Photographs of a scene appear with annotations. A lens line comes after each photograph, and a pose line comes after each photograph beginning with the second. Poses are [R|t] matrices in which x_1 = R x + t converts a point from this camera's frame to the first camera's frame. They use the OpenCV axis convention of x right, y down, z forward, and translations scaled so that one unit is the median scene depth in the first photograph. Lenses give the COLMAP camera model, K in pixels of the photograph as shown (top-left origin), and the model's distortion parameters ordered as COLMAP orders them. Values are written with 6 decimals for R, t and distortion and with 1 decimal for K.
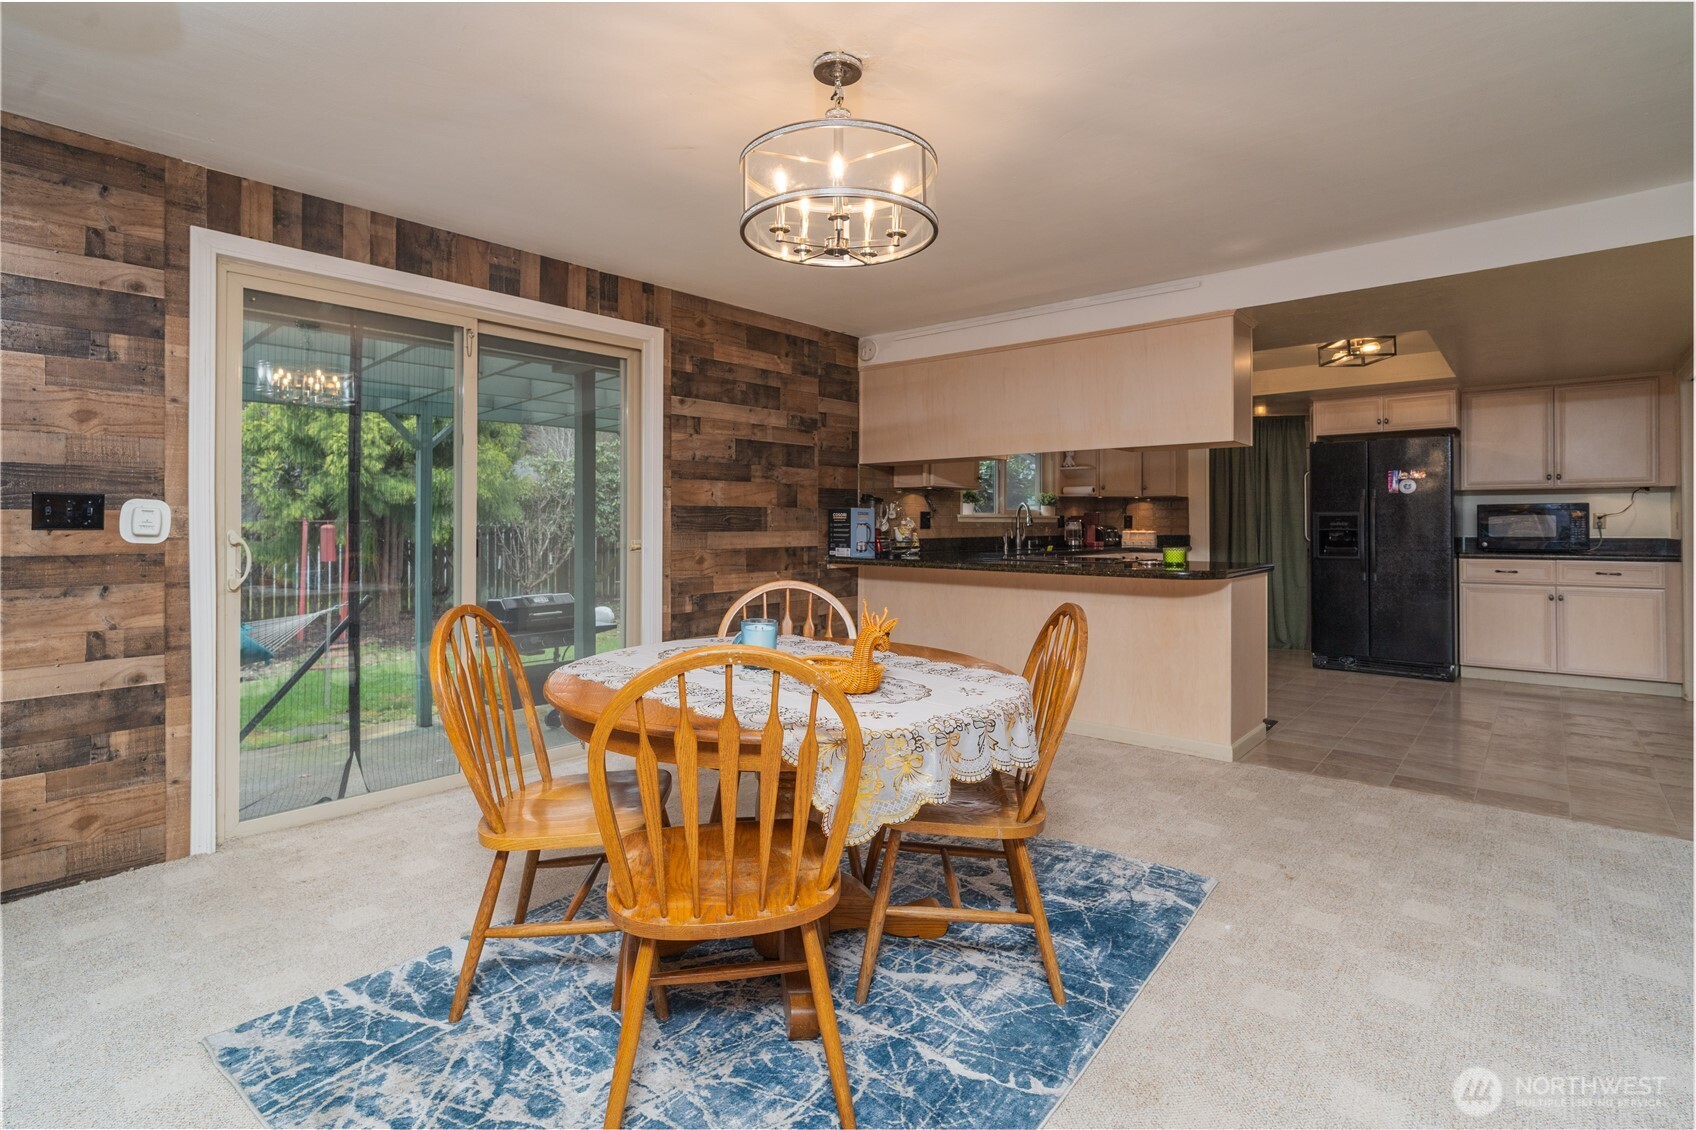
lens RADIAL K [[816.6, 0, 841.7], [0, 816.6, 516.0], [0, 0, 1]] dist [-0.009862, 0.001464]
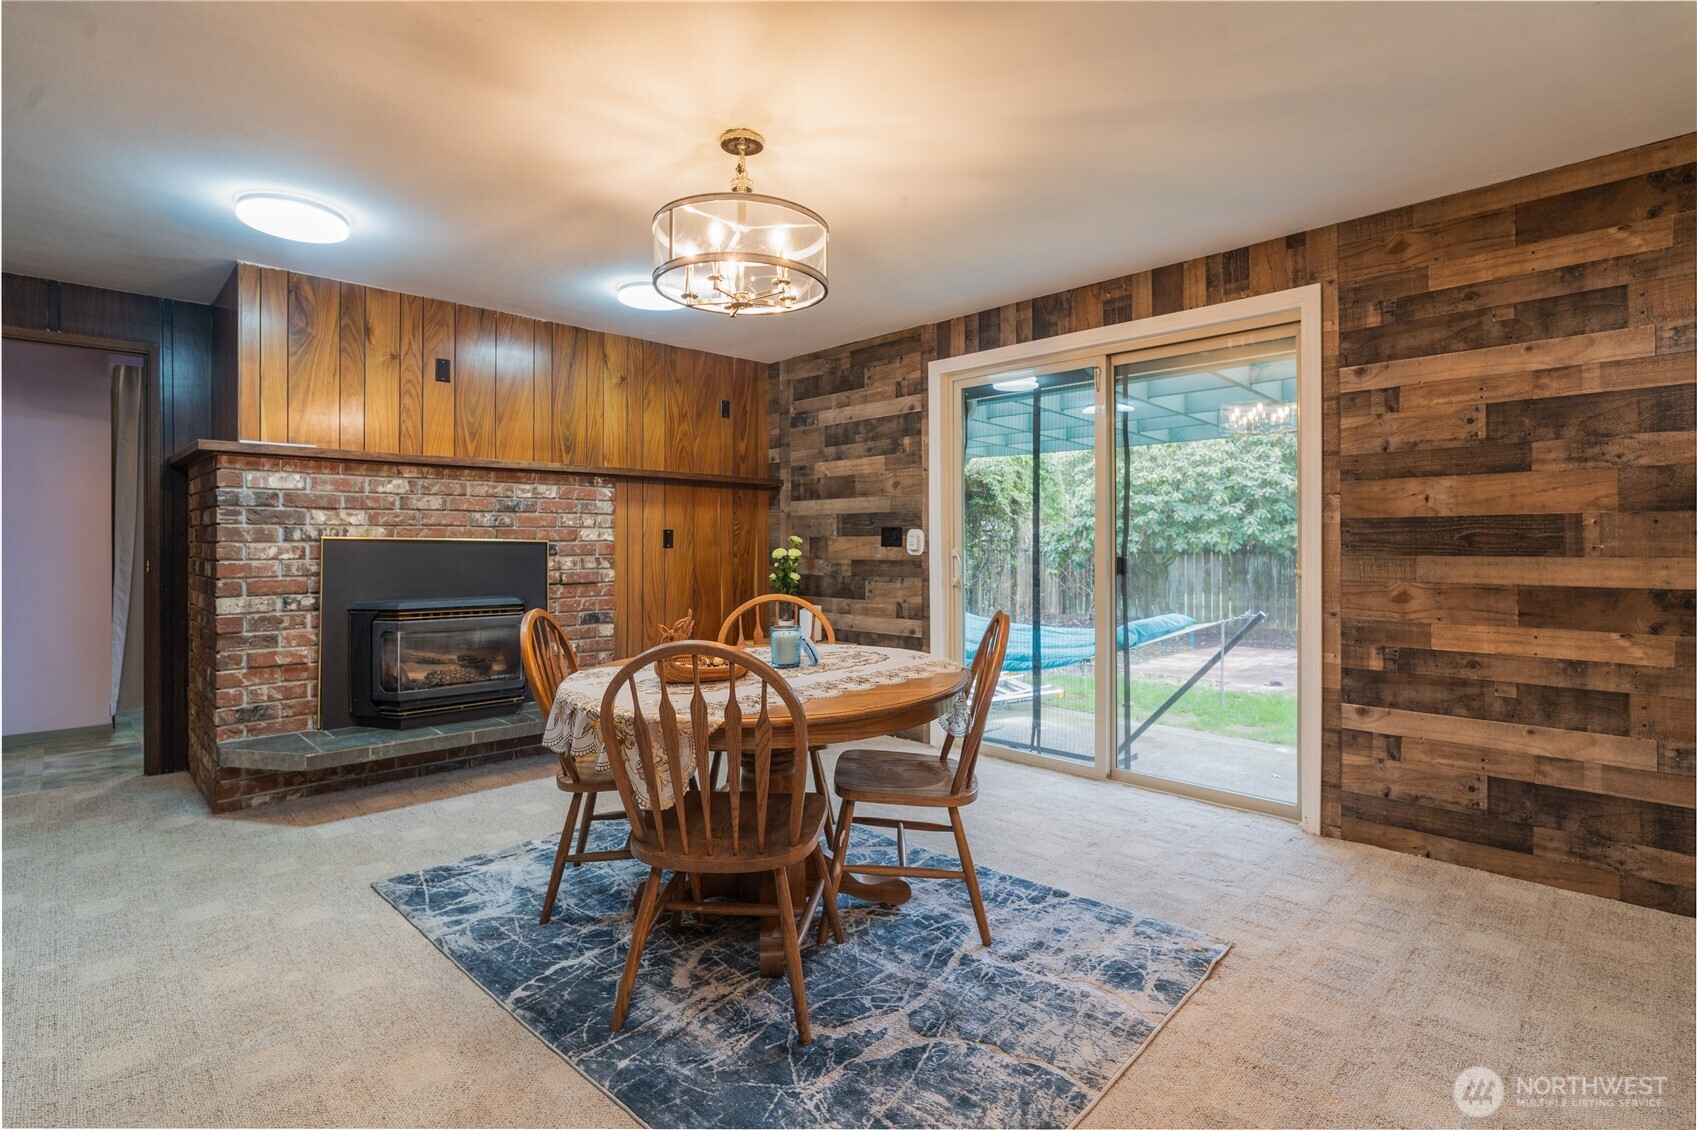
lens RADIAL K [[817.0, 0, 840.9], [0, 817.0, 544.6], [0, 0, 1]] dist [-0.009862, 0.001464]
pose [[-0.084252, 0.001935, -0.996443, 0.542871], [0.009540, 0.999954, 0.001135, 0.005333], [0.996399, -0.009410, -0.084267, 0.601806]]
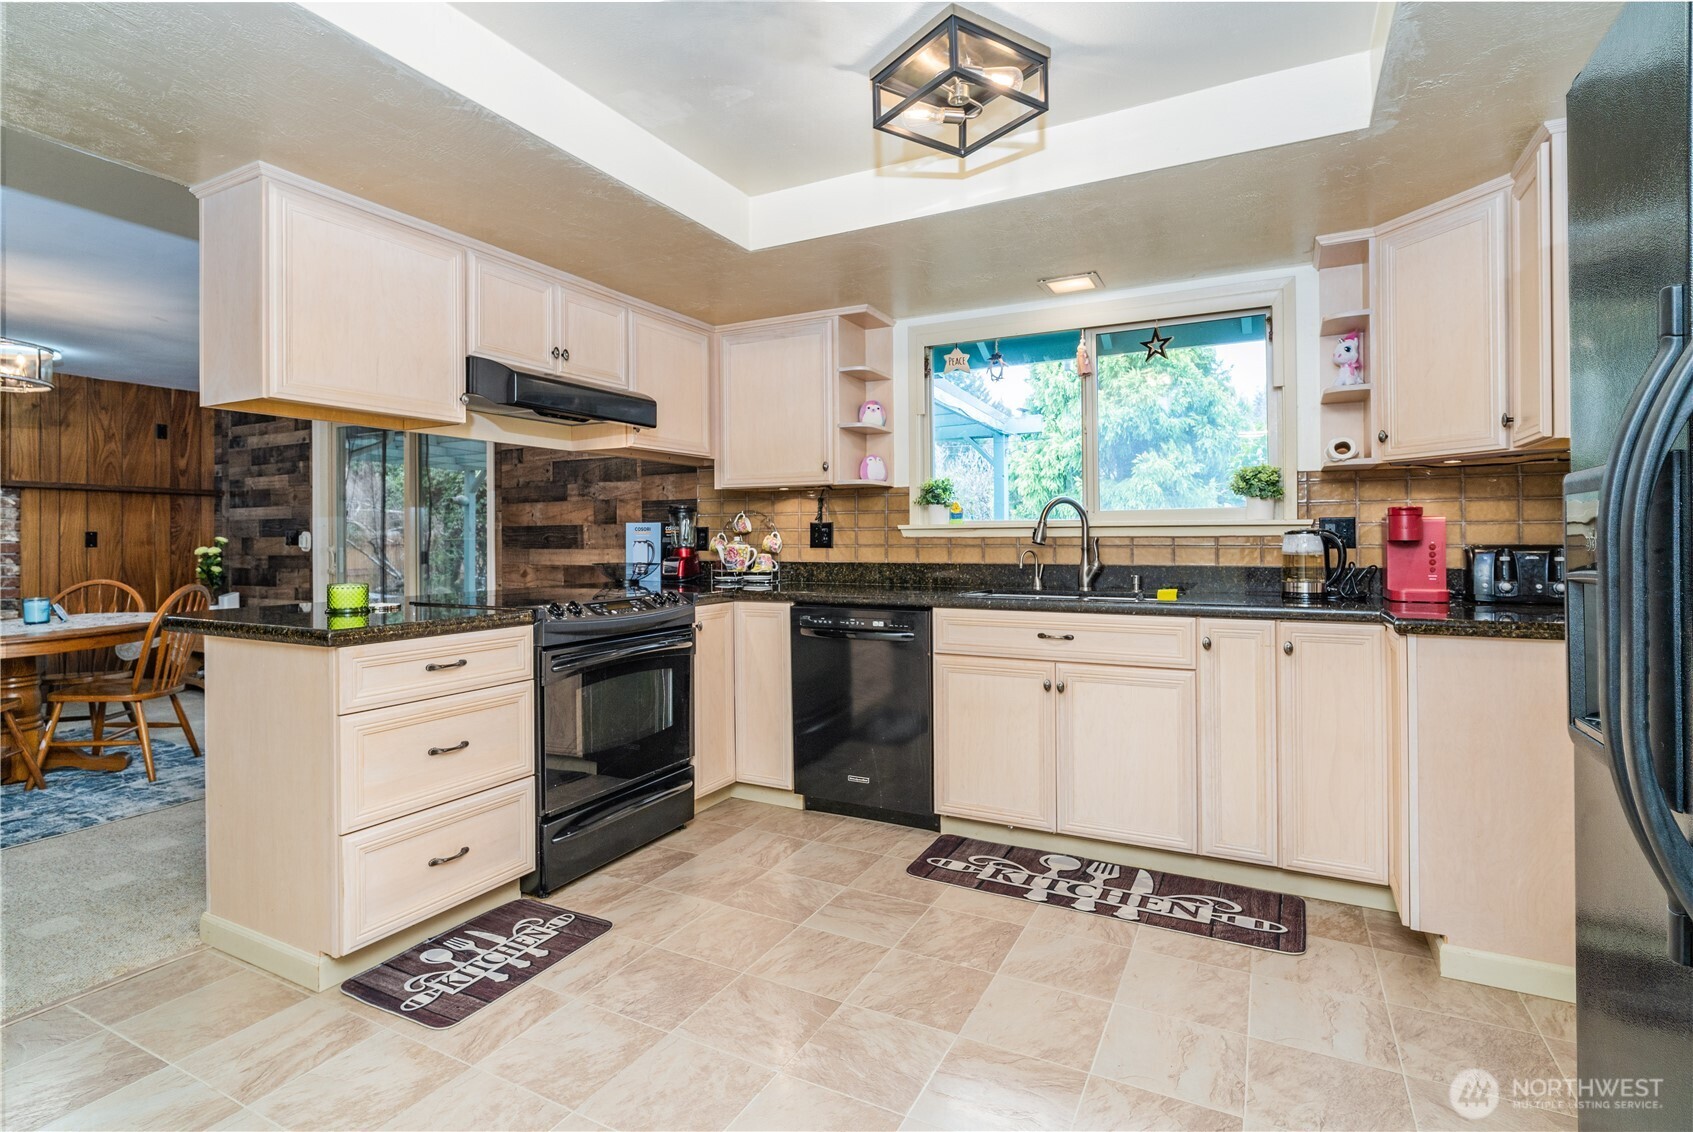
lens RADIAL K [[815.1, 0, 855.1], [0, 815.1, 535.7], [0, 0, 1]] dist [-0.009862, 0.001464]
pose [[0.236274, -0.007560, -0.971657, 1.049063], [0.012458, 0.999911, -0.004750, 0.012570], [0.971607, -0.010983, 0.236348, 1.194014]]
